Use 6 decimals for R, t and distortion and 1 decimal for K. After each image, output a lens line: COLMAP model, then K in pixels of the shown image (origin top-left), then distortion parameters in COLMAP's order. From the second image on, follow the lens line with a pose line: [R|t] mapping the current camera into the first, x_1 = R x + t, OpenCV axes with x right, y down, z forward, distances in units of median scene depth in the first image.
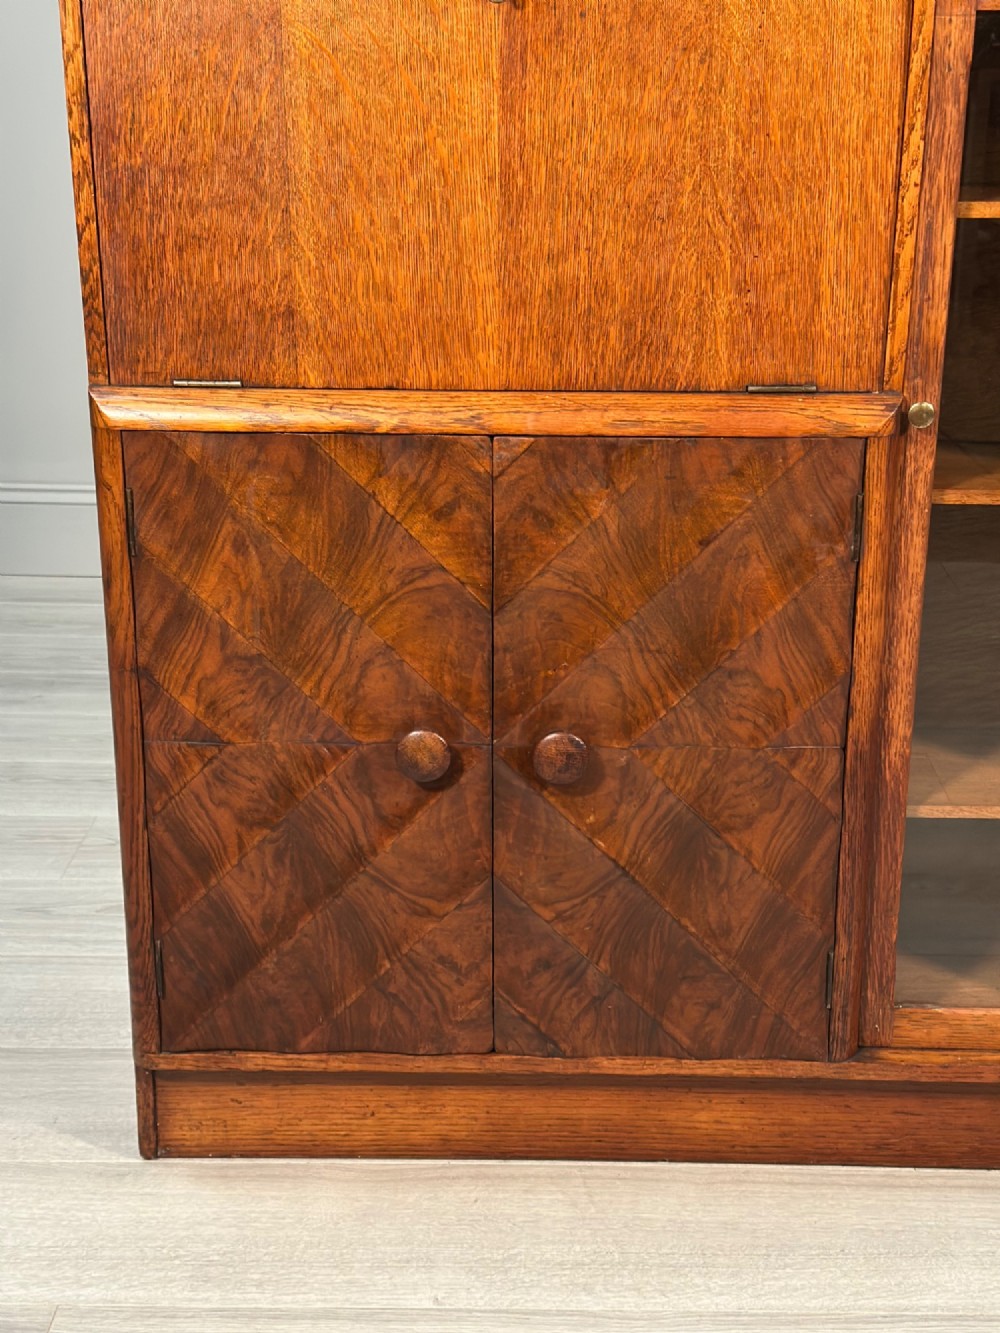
lens RADIAL K [[1853.7, 0, 502.9], [0, 1853.7, 681.9], [0, 0, 1]] dist [0.111459, 0.000000]
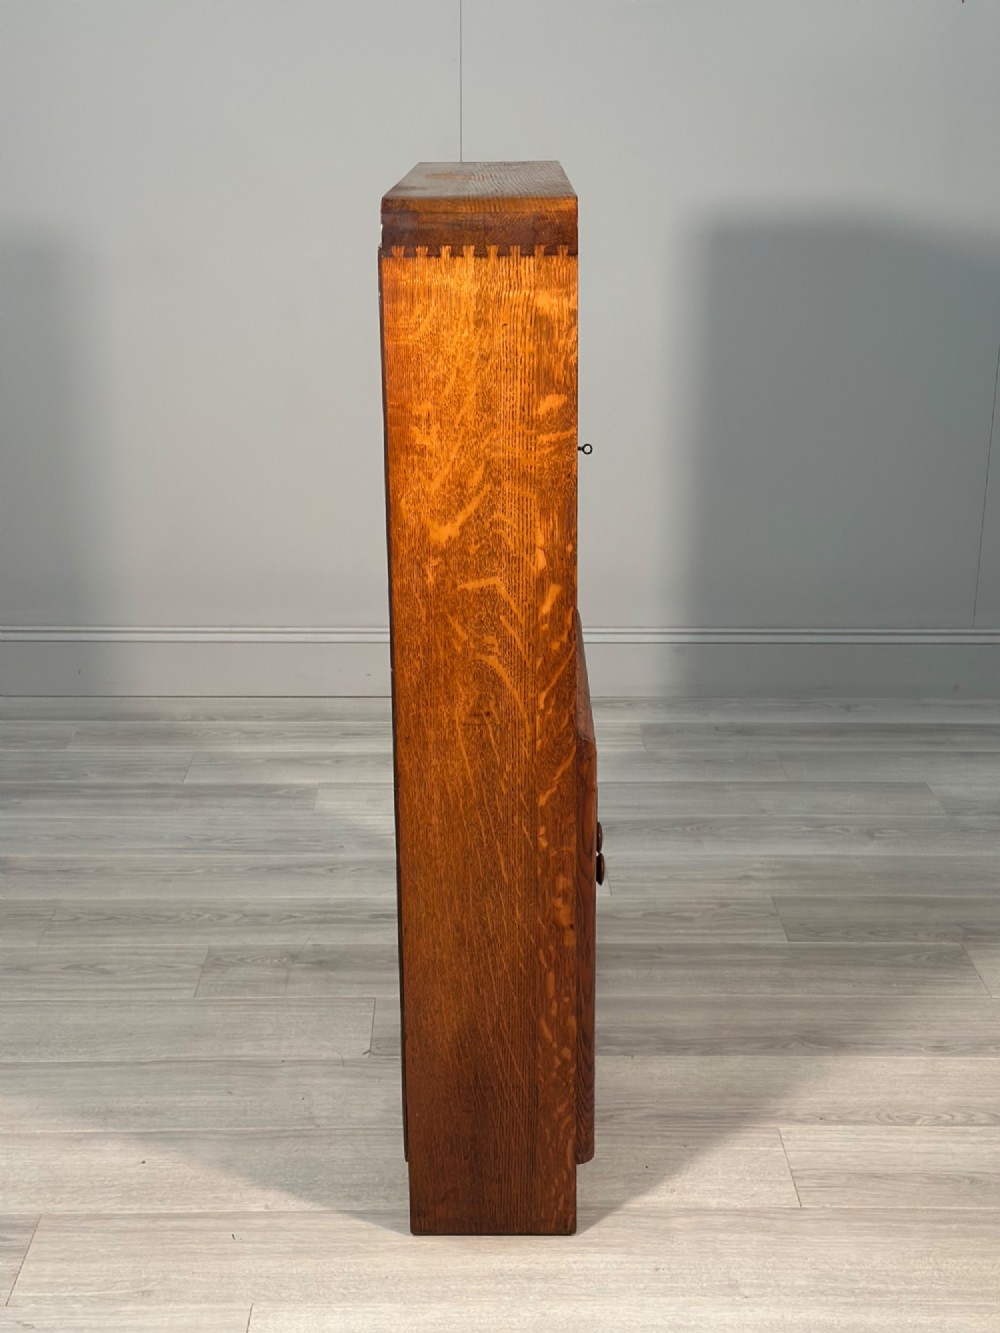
lens RADIAL K [[1853.7, 0, 497.1], [0, 1853.7, 676.0], [0, 0, 1]] dist [0.111459, 0.000000]
pose [[0.999784, -0.012728, 0.016453, 0.151746], [0.012835, 0.999897, -0.006372, -0.137149], [-0.016370, 0.006582, 0.999844, -0.703027]]
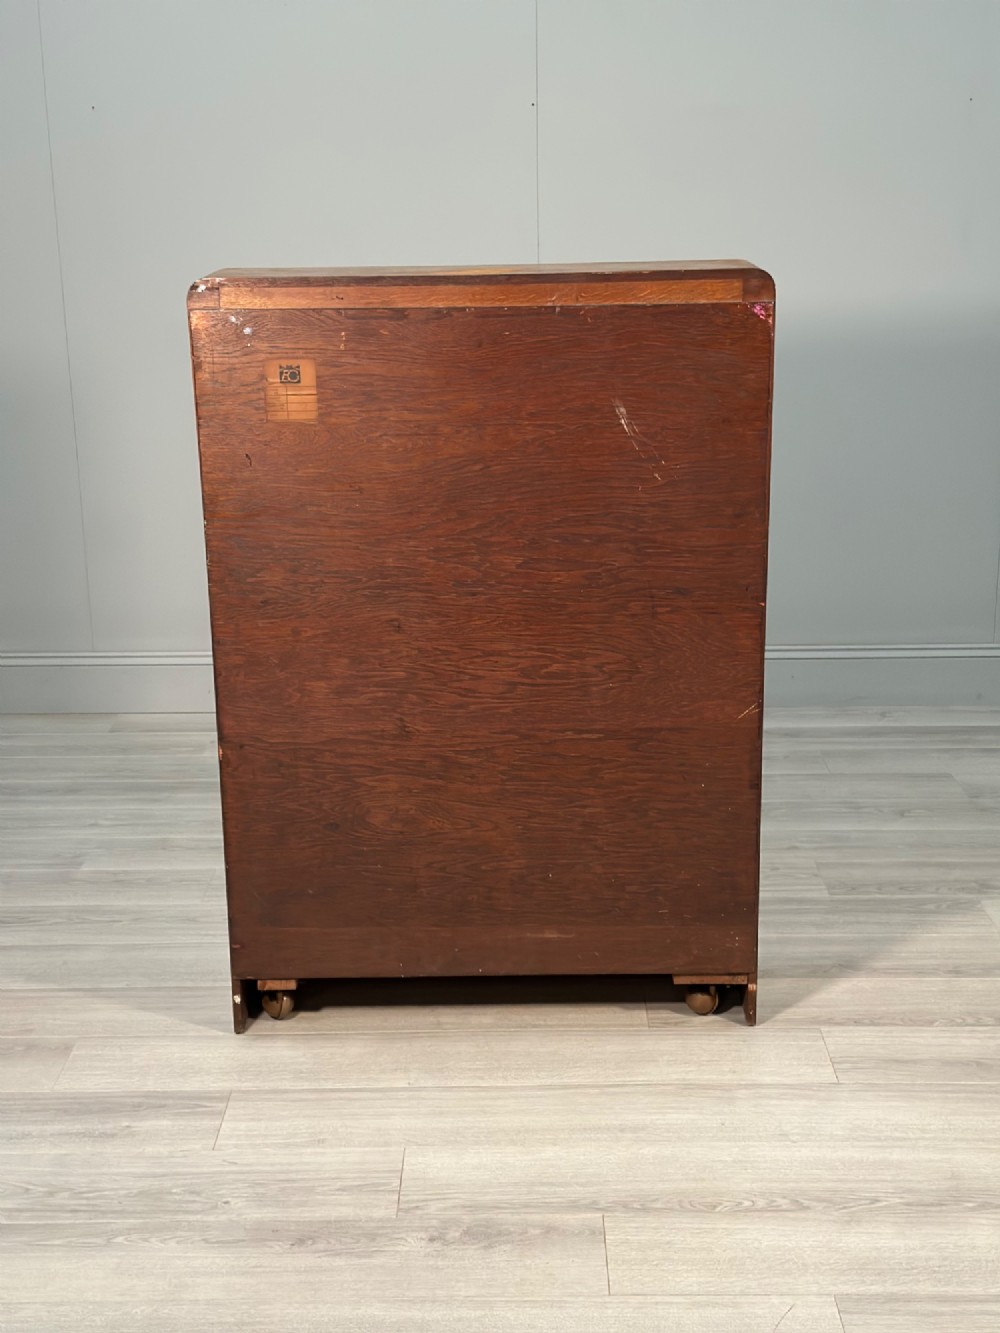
lens RADIAL K [[1853.7, 0, 502.8], [0, 1853.7, 672.8], [0, 0, 1]] dist [0.111459, 0.000000]
pose [[0.999654, -0.024929, -0.008377, 0.100005], [0.024539, 0.998739, -0.043786, -0.040638], [0.009458, 0.043566, 0.999006, -1.132485]]
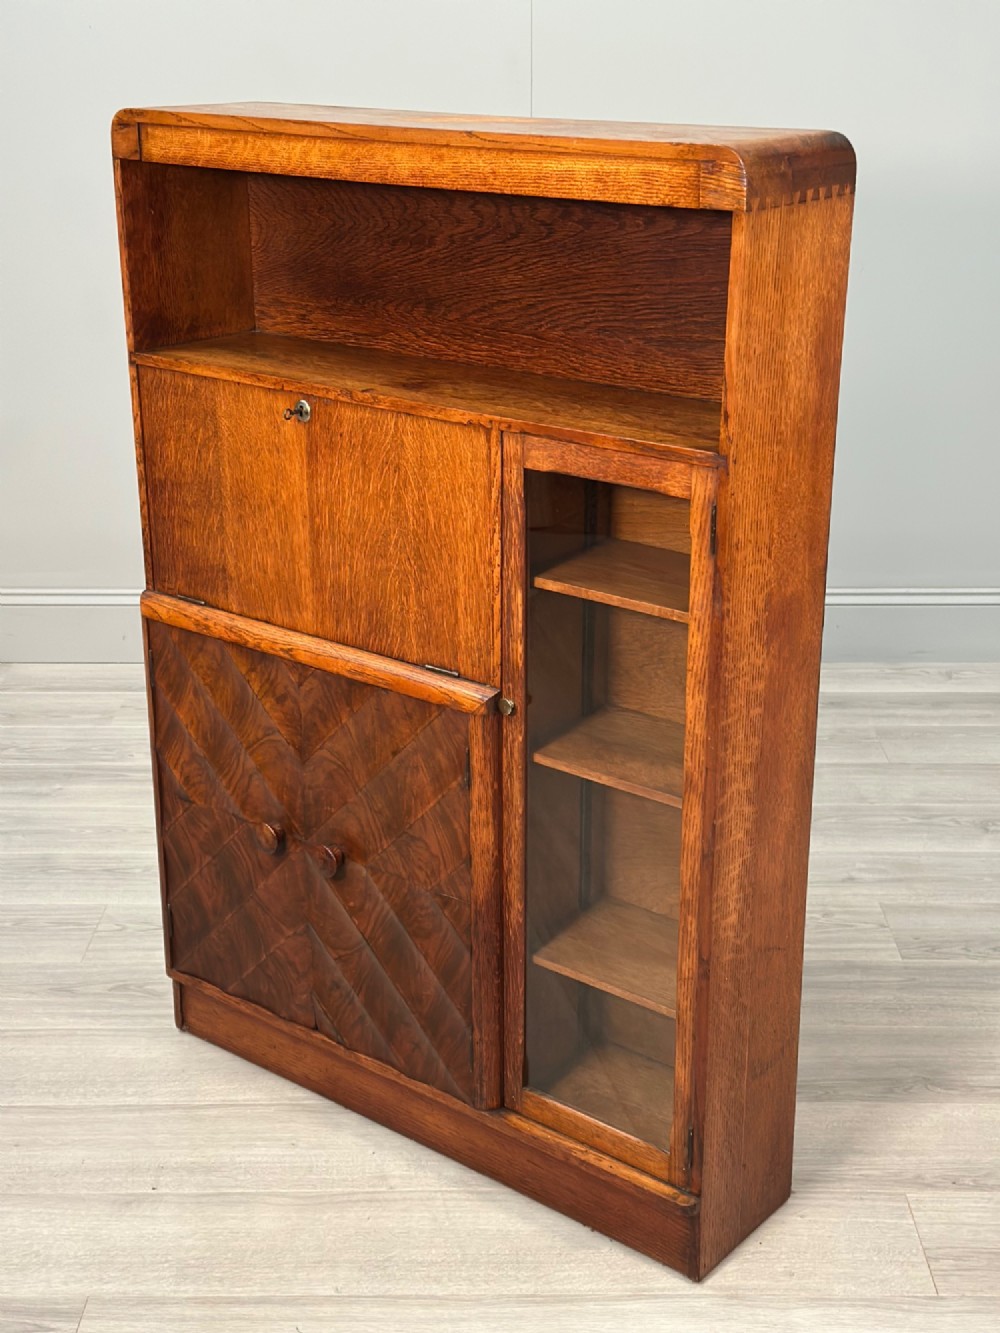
lens RADIAL K [[1853.7, 0, 495.7], [0, 1853.7, 673.1], [0, 0, 1]] dist [0.111459, 0.000000]
pose [[0.785439, 0.206676, -0.583413, 1.065885], [-0.194732, 0.977250, 0.084031, -0.286629], [0.587507, 0.047608, 0.807817, -0.230828]]
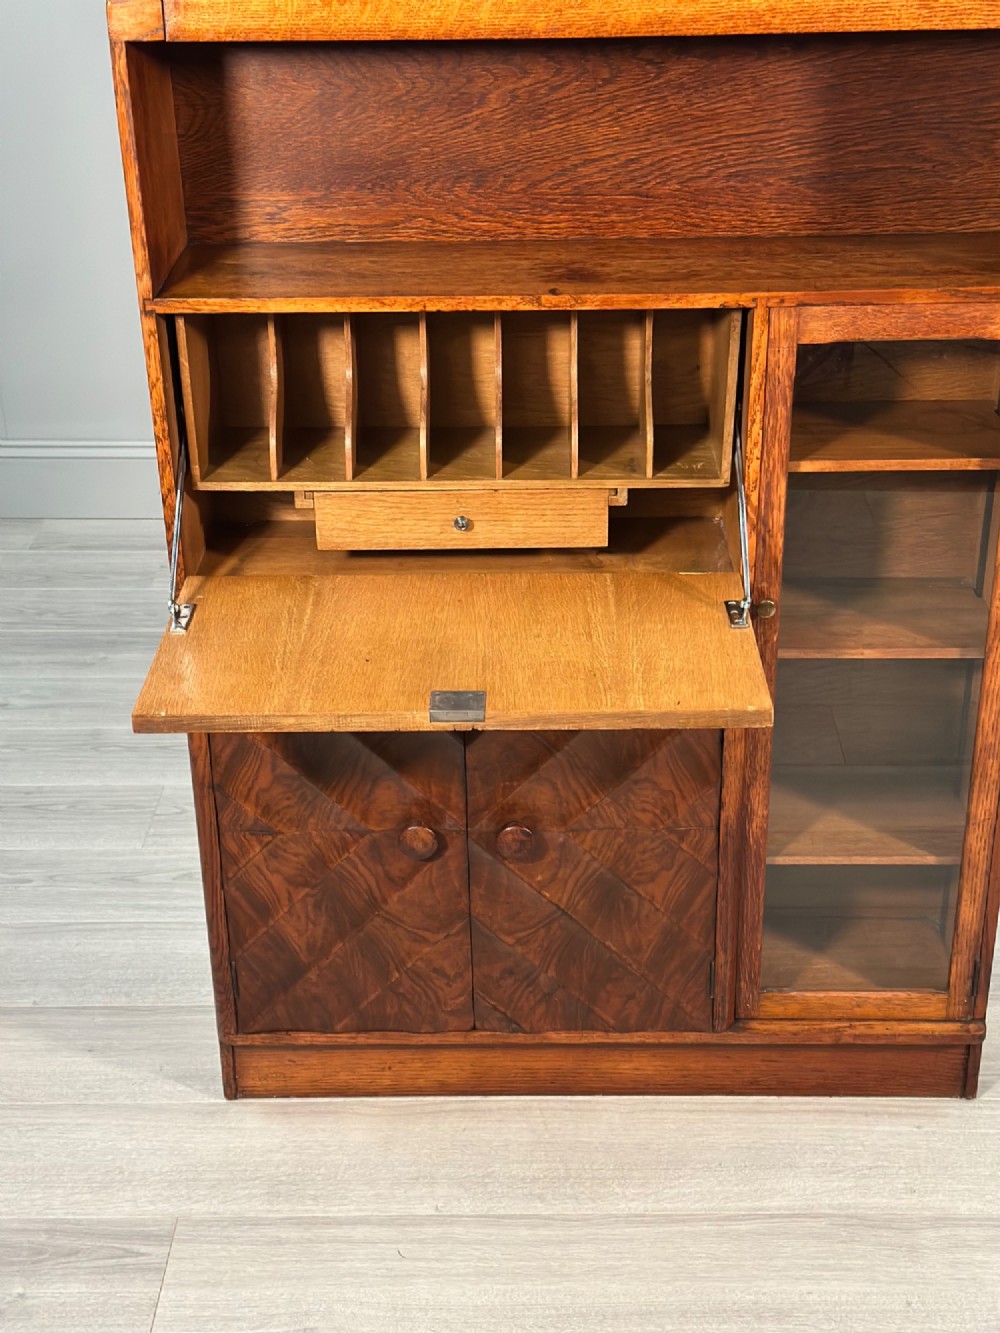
lens RADIAL K [[1853.7, 0, 496.2], [0, 1853.7, 672.9], [0, 0, 1]] dist [0.111459, 0.000000]
pose [[0.999773, -0.019159, -0.009366, 0.032040], [0.020306, 0.989442, 0.143503, -0.289579], [0.006518, -0.143660, 0.989606, -0.376094]]
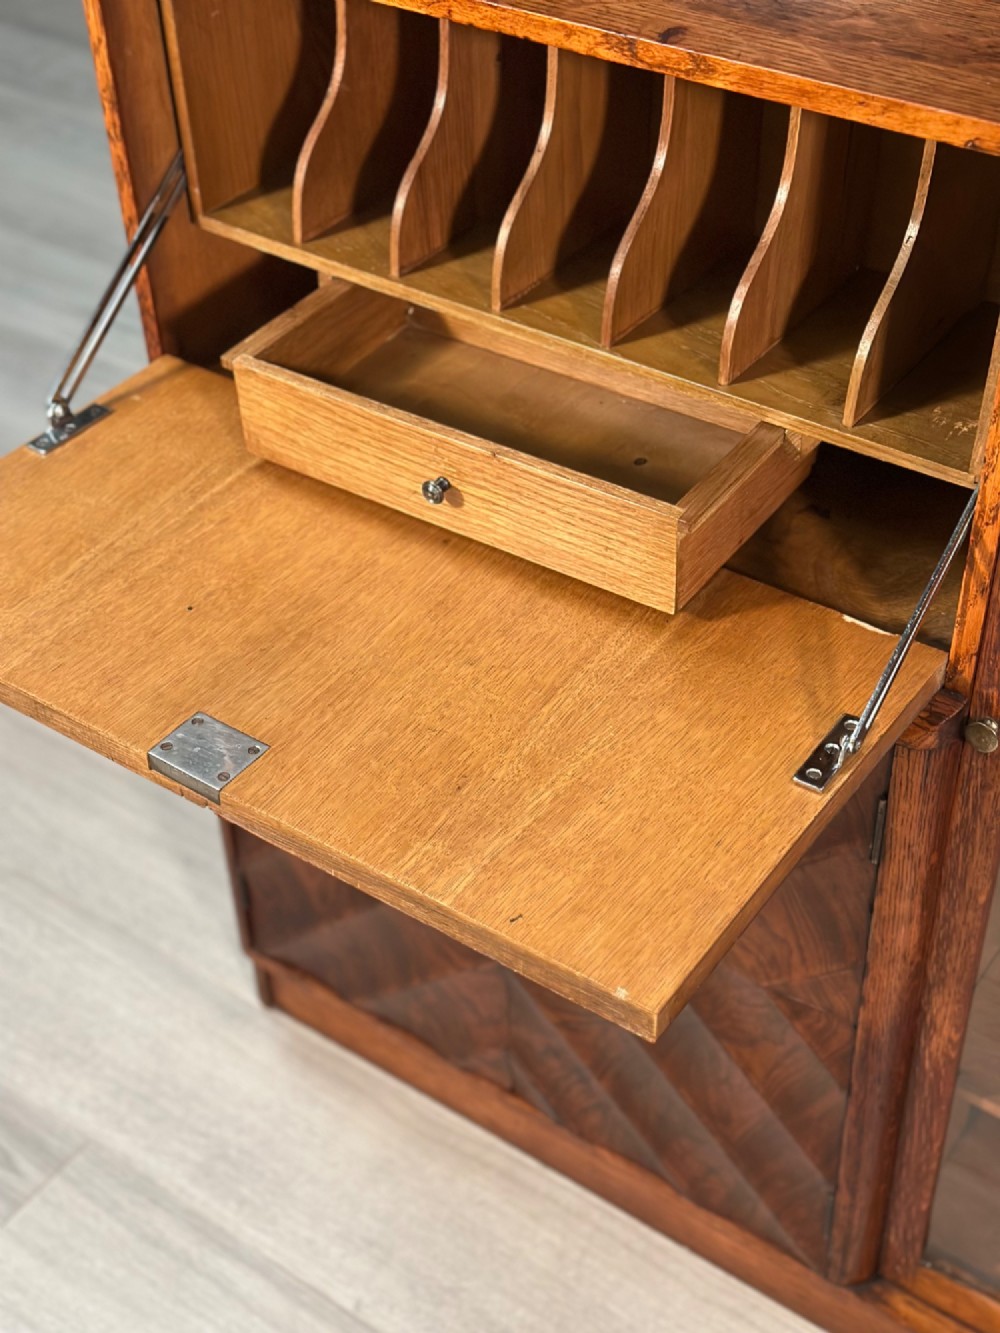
lens RADIAL K [[1853.7, 0, 490.7], [0, 1853.7, 671.7], [0, 0, 1]] dist [0.111459, 0.000000]
pose [[0.820339, 0.345632, -0.455612, 0.376478], [-0.152145, 0.899887, 0.408724, -0.419120], [0.551267, -0.265973, 0.790799, 0.315968]]
